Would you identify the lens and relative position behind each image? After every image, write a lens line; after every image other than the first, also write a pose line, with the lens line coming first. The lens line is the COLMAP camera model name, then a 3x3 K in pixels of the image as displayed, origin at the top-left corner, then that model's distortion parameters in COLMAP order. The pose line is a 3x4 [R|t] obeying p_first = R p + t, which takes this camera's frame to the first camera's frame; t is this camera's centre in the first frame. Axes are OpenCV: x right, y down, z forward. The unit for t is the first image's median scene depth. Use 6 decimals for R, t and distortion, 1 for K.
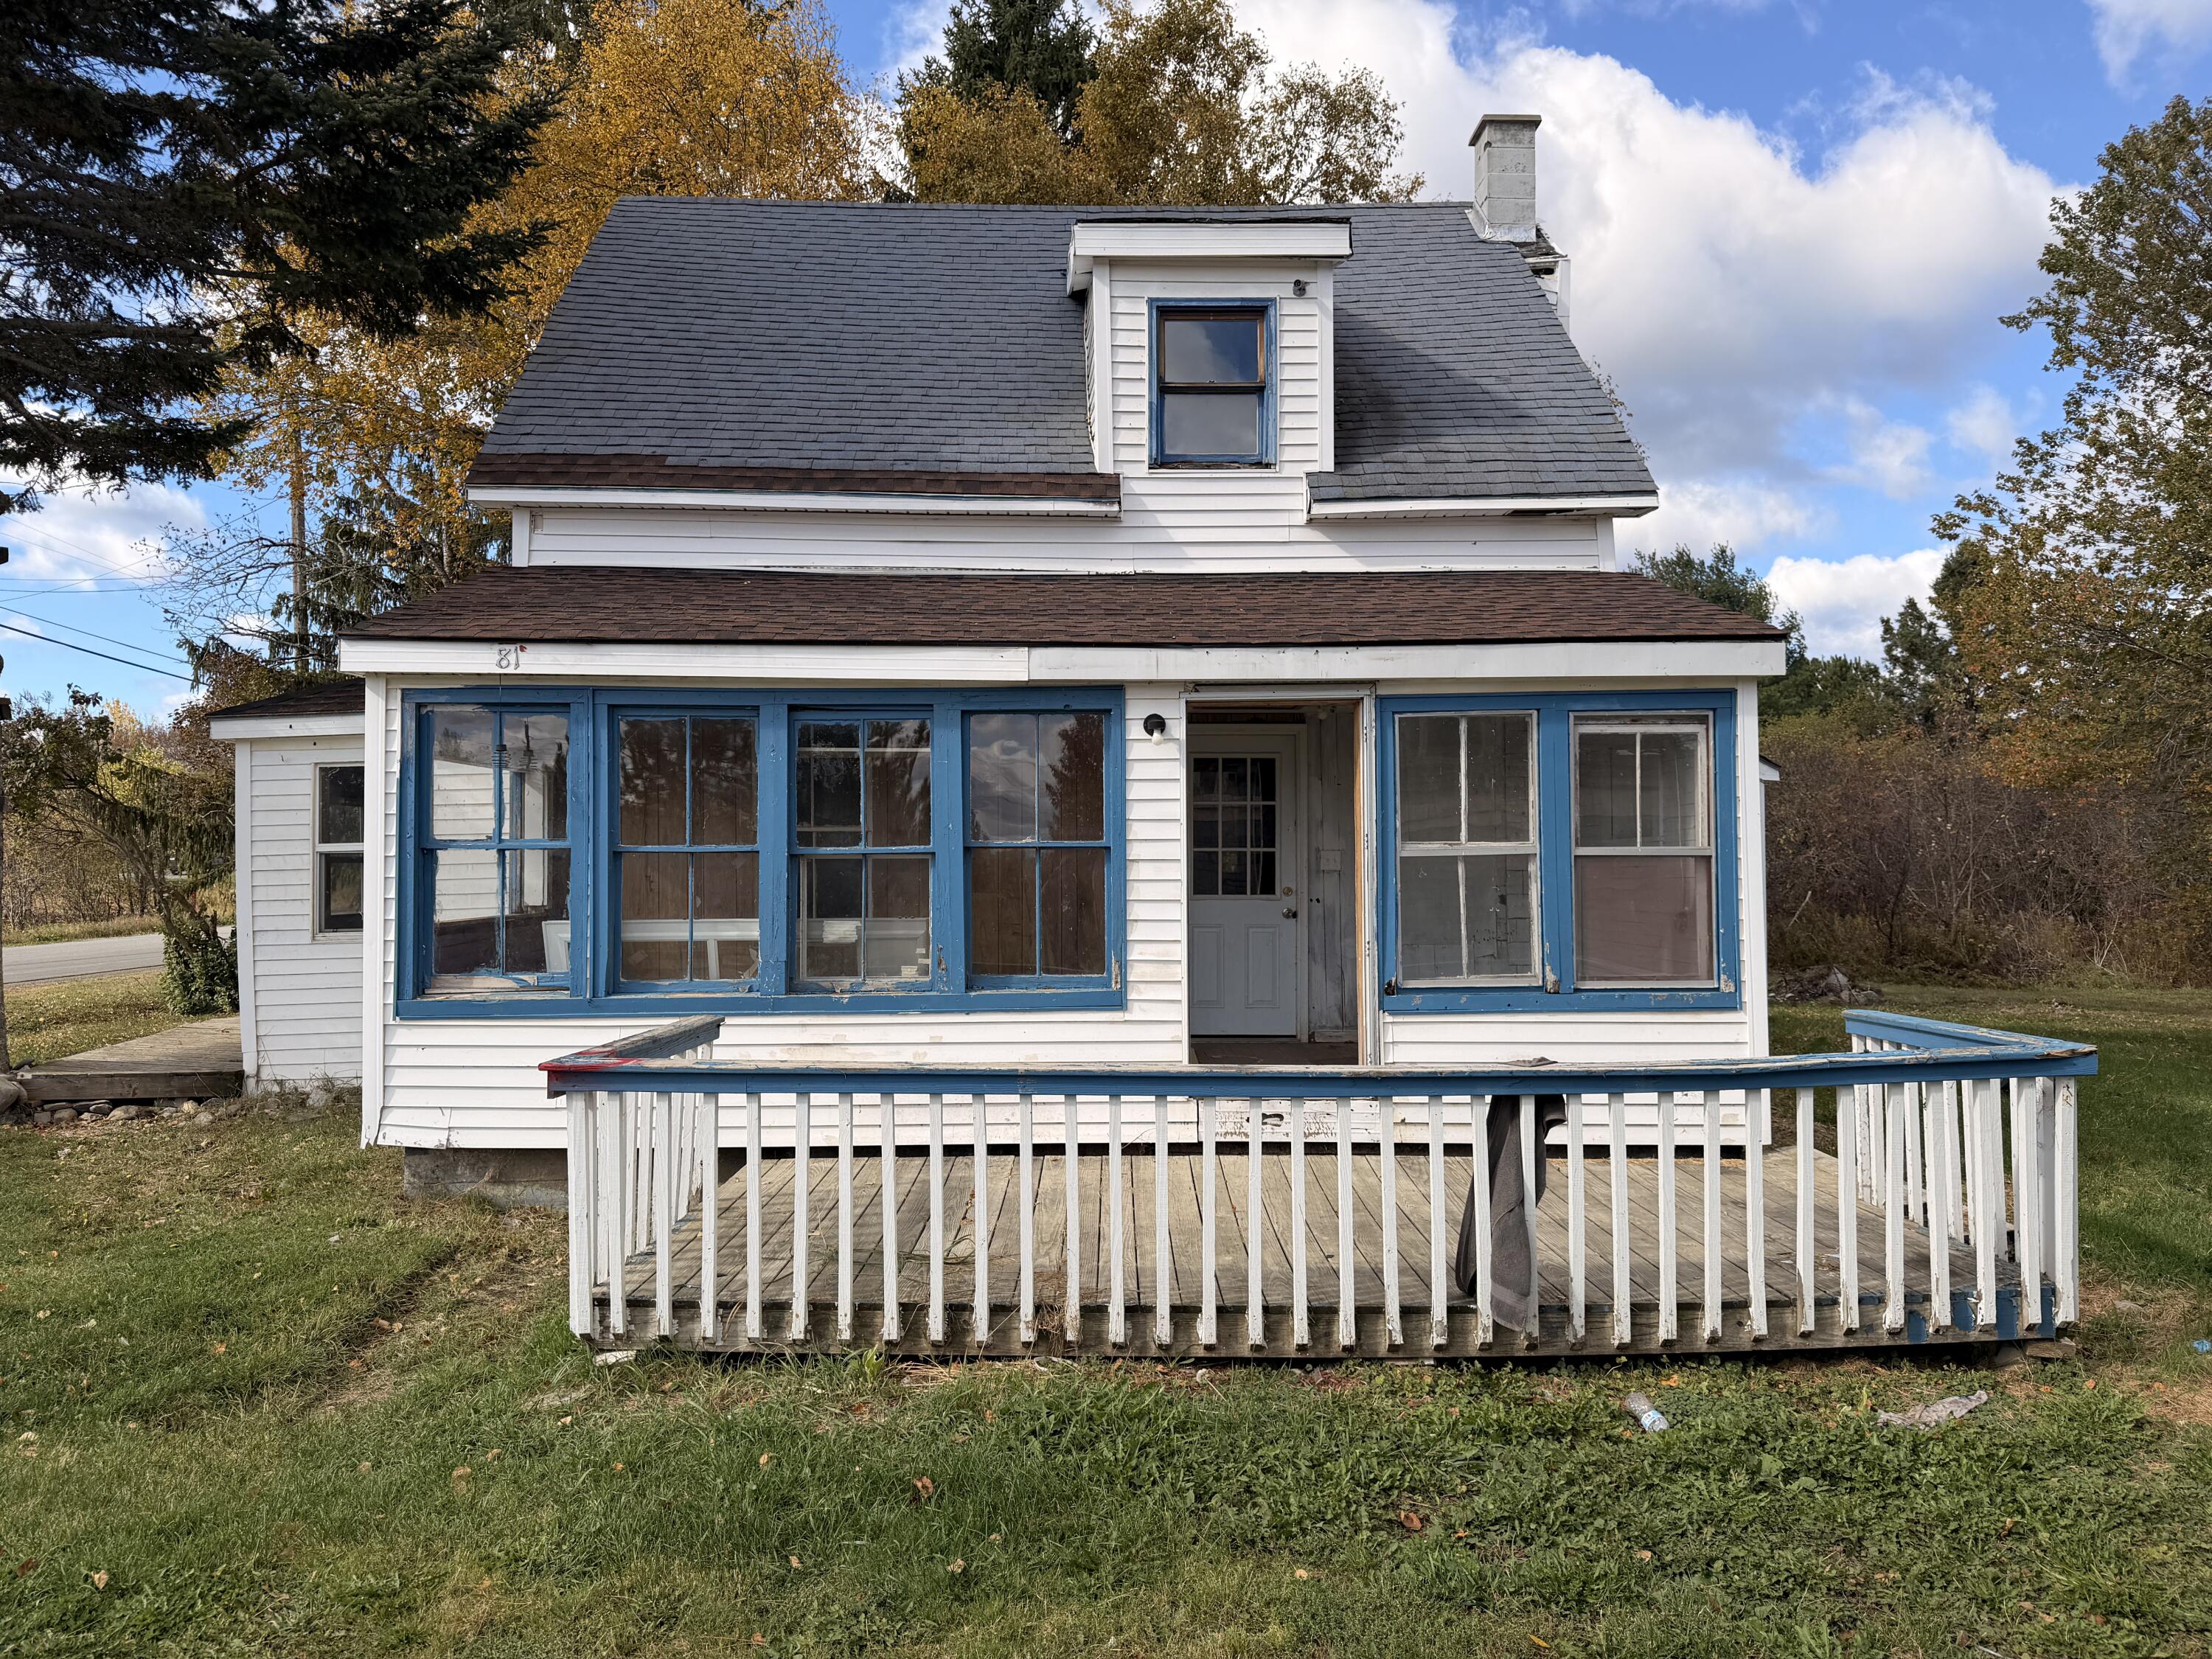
lens RADIAL K [[1511.1, 0, 1103.4], [0, 1511.1, 873.4], [0, 0, 1]] dist [0.060367, -0.000359]
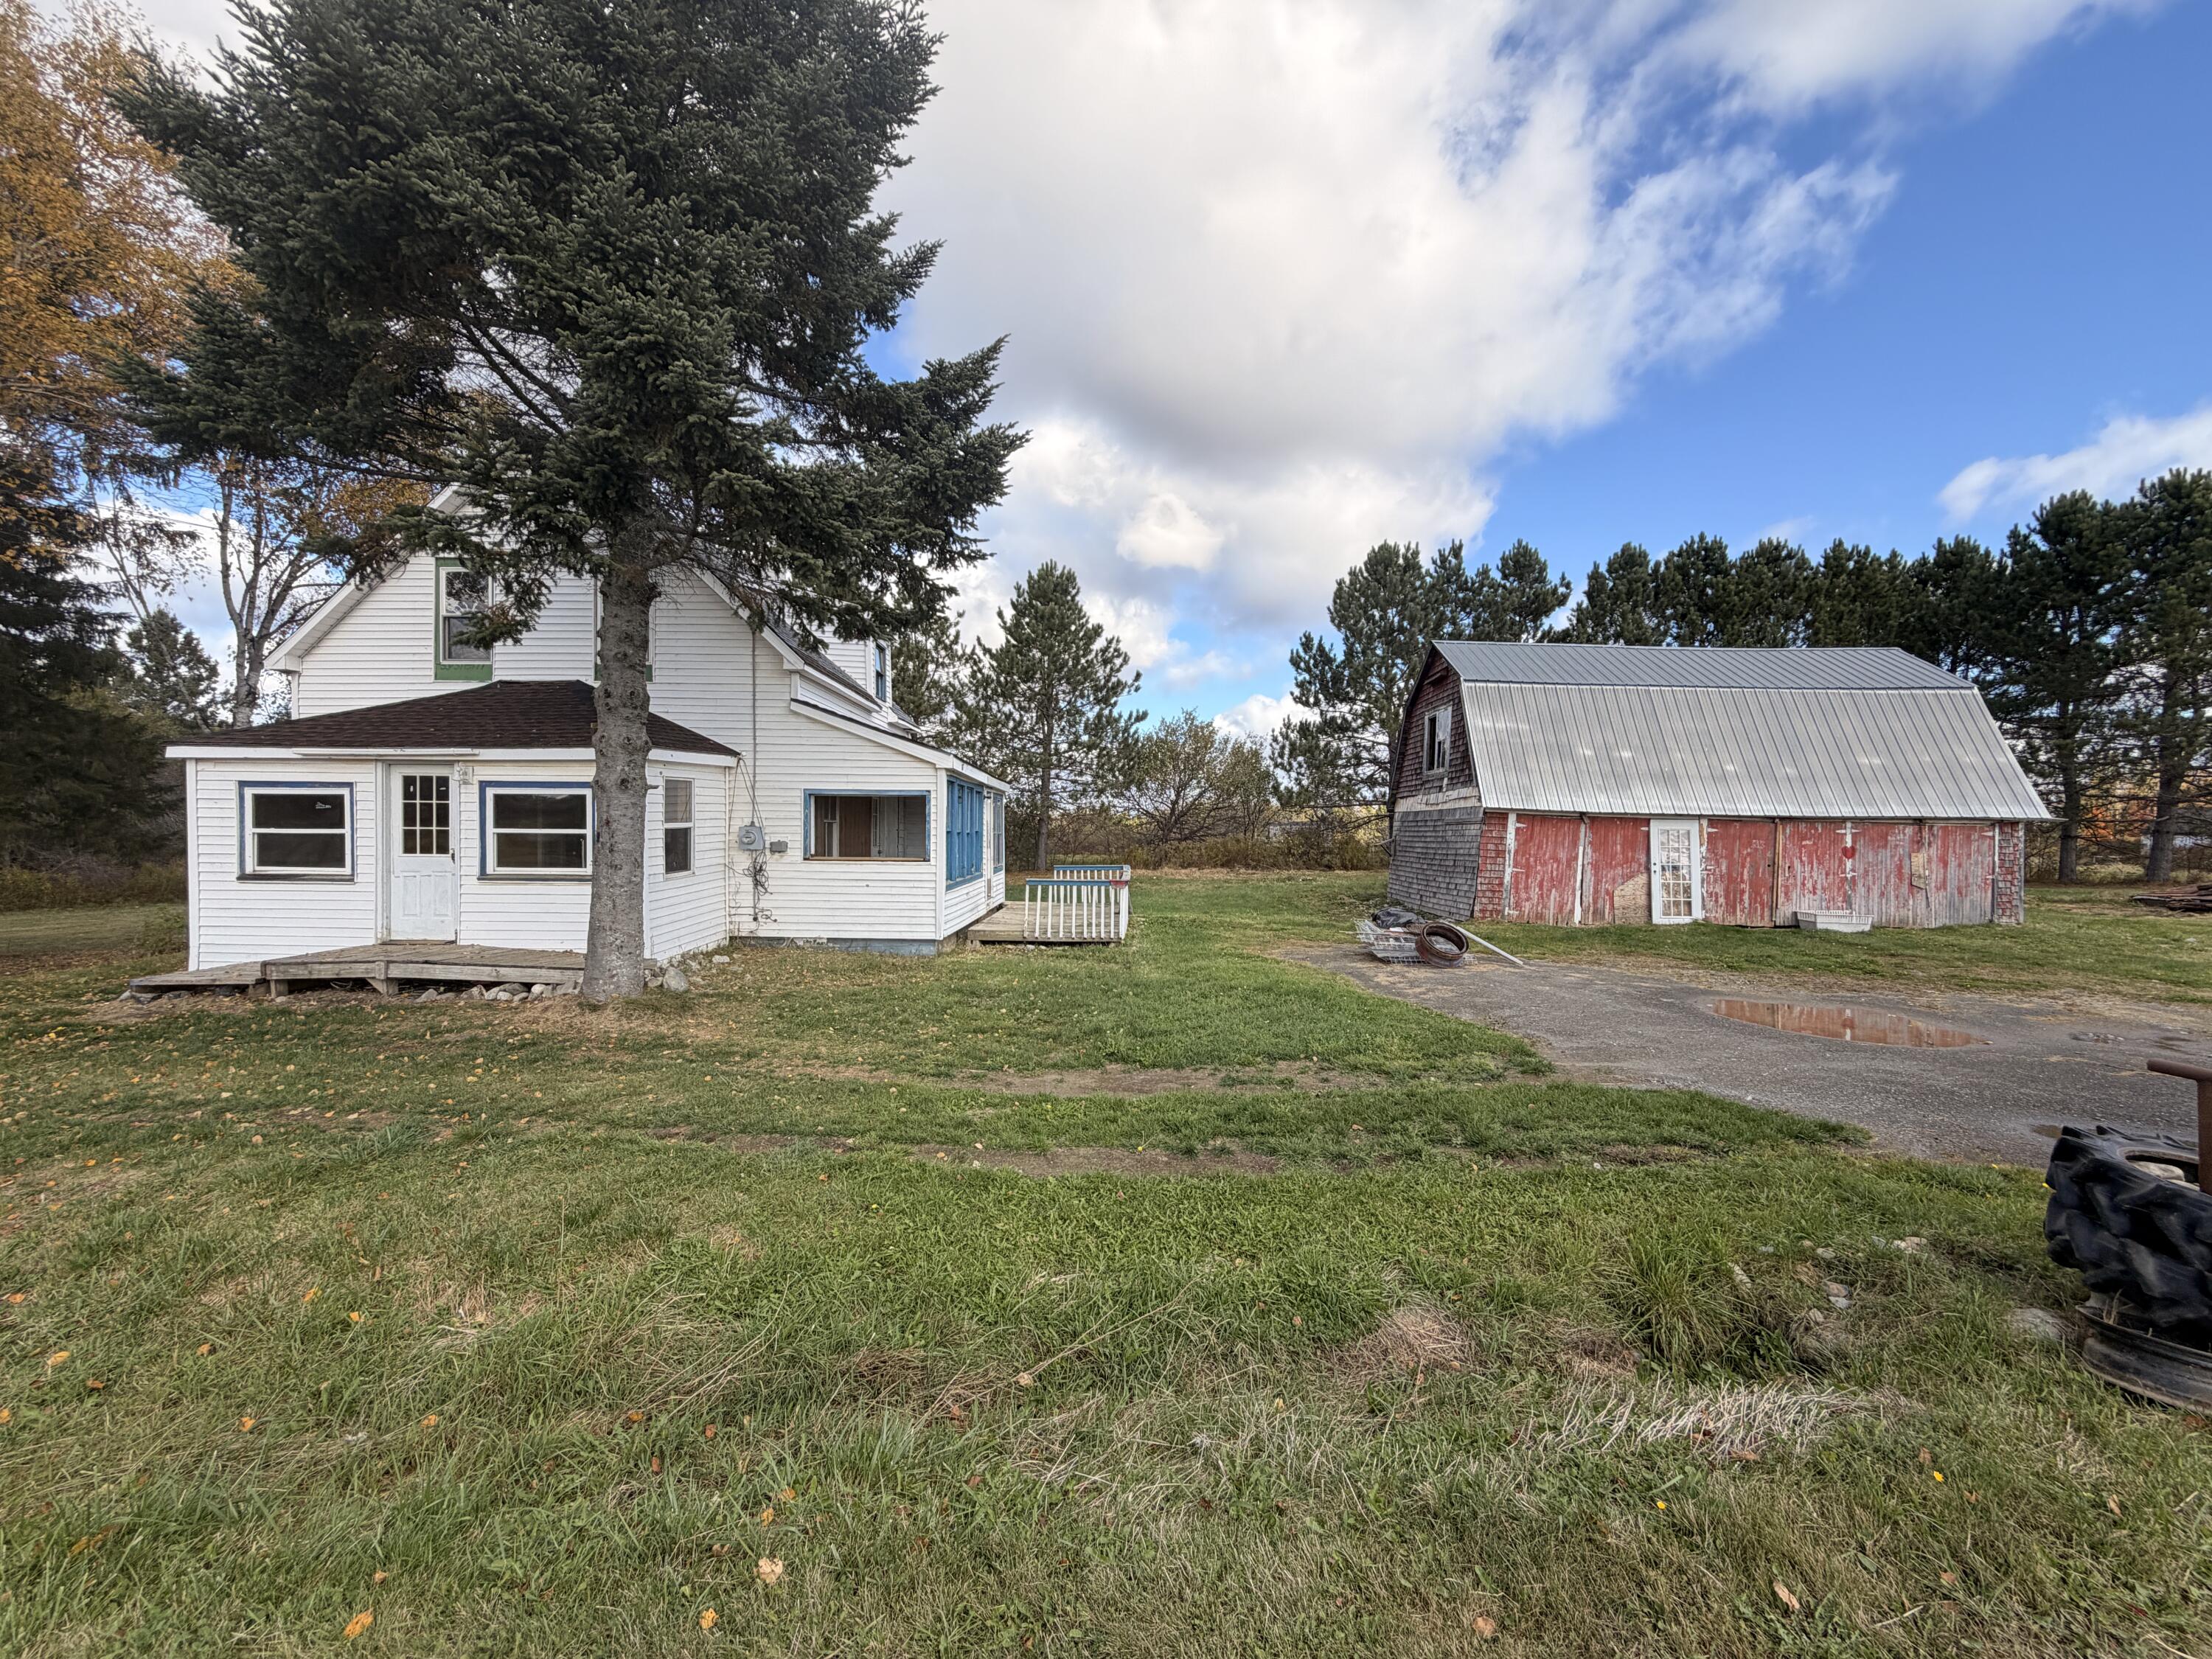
lens RADIAL K [[881.0, 0, 1102.5], [0, 881.0, 832.1], [0, 0, 1]] dist [0.000185, -0.000060]
pose [[0.028714, 0.003661, 0.999581, -1.622858], [-0.000952, 0.999993, -0.003635, -0.006202], [-0.999587, -0.000847, 0.028717, 0.525714]]
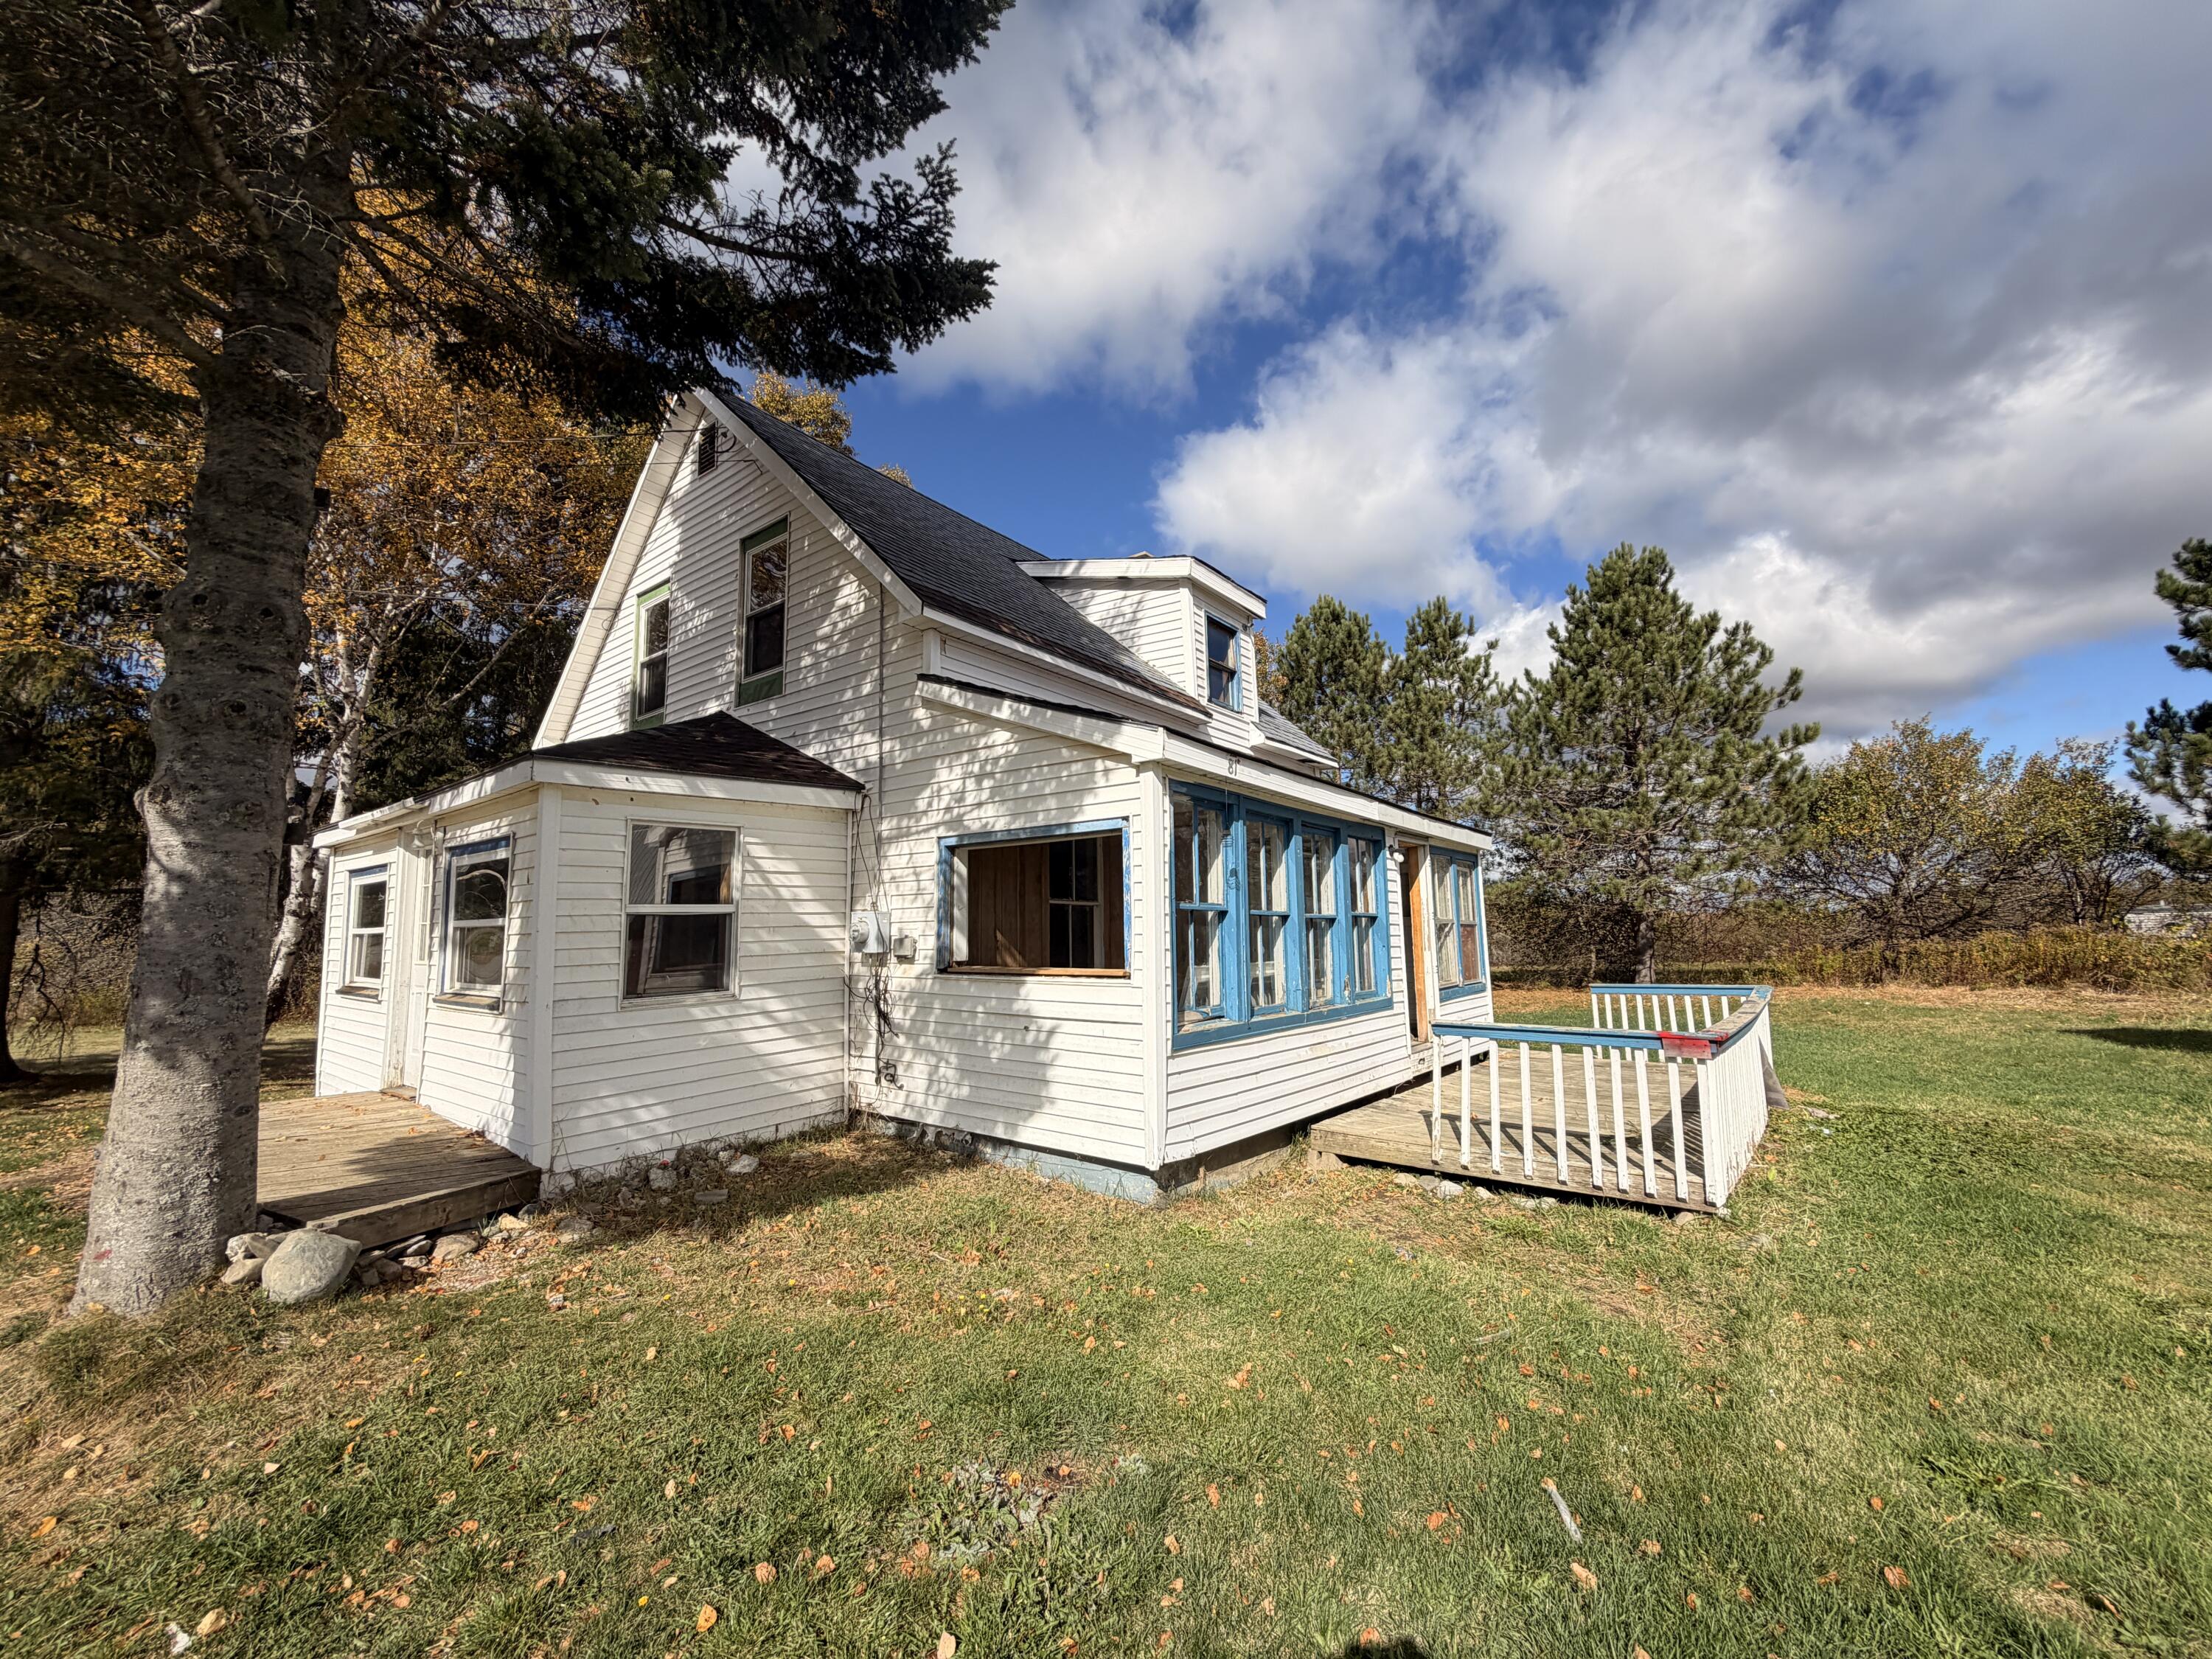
lens RADIAL K [[881.0, 0, 1102.5], [0, 881.0, 832.1], [0, 0, 1]] dist [0.000185, -0.000060]
pose [[0.634351, 0.091219, 0.767645, -0.818070], [0.011103, 0.991836, -0.127035, 0.010016], [-0.772966, 0.089108, 0.628159, 0.470275]]
